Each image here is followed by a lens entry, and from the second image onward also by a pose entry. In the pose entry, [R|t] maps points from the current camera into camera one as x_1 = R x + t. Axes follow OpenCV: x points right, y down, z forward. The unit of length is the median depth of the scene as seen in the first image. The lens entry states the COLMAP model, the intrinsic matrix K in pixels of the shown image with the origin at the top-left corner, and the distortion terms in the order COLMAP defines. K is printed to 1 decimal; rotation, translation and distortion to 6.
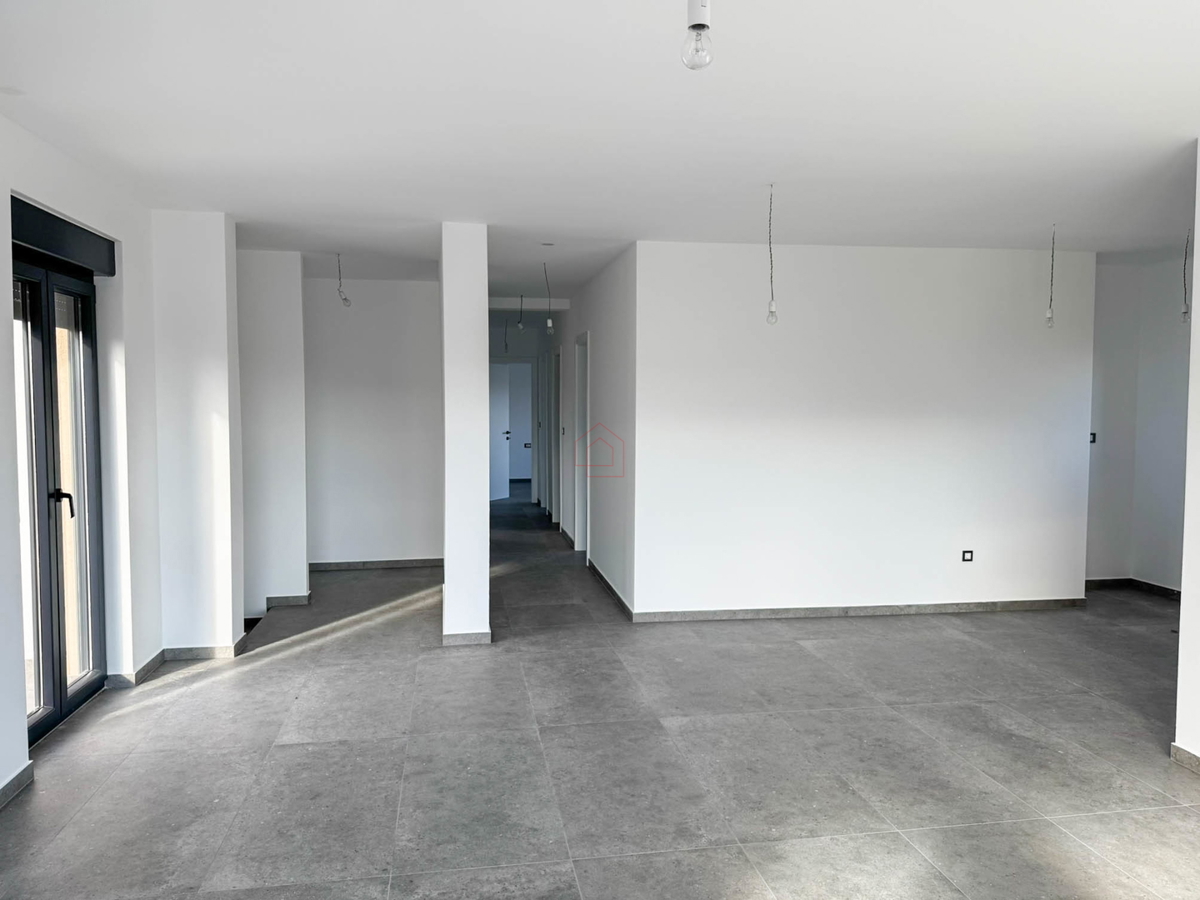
lens RADIAL K [[854.5, 0, 592.2], [0, 854.5, 440.7], [0, 0, 1]] dist [0.050307, -0.059770]
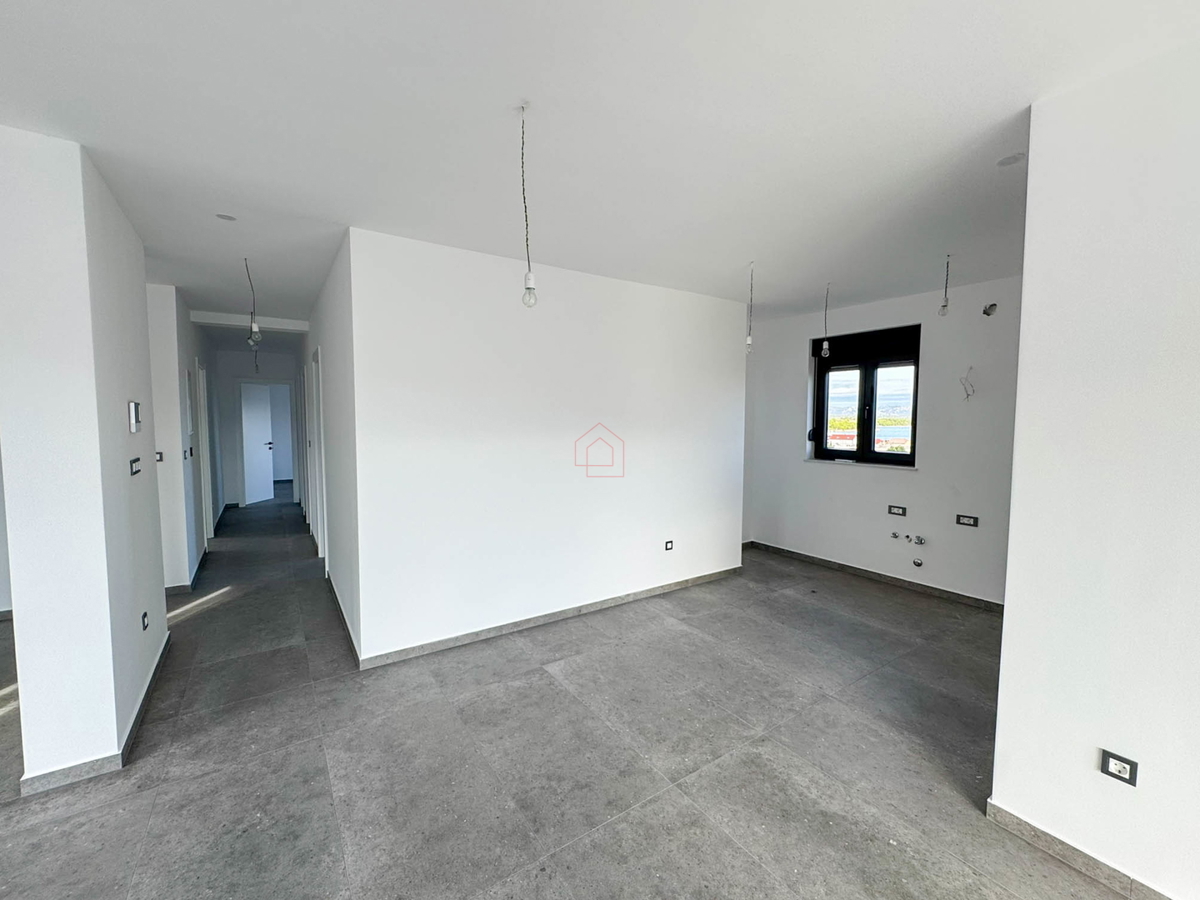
lens RADIAL K [[489.3, 0, 600.1], [0, 489.3, 450.0], [0, 0, 1]] dist [-0.003563, 0.000773]
pose [[0.905956, -0.026646, 0.422533, 0.076583], [0.018322, 0.999550, 0.023749, -0.022943], [-0.422976, -0.013774, 0.906036, 0.526112]]
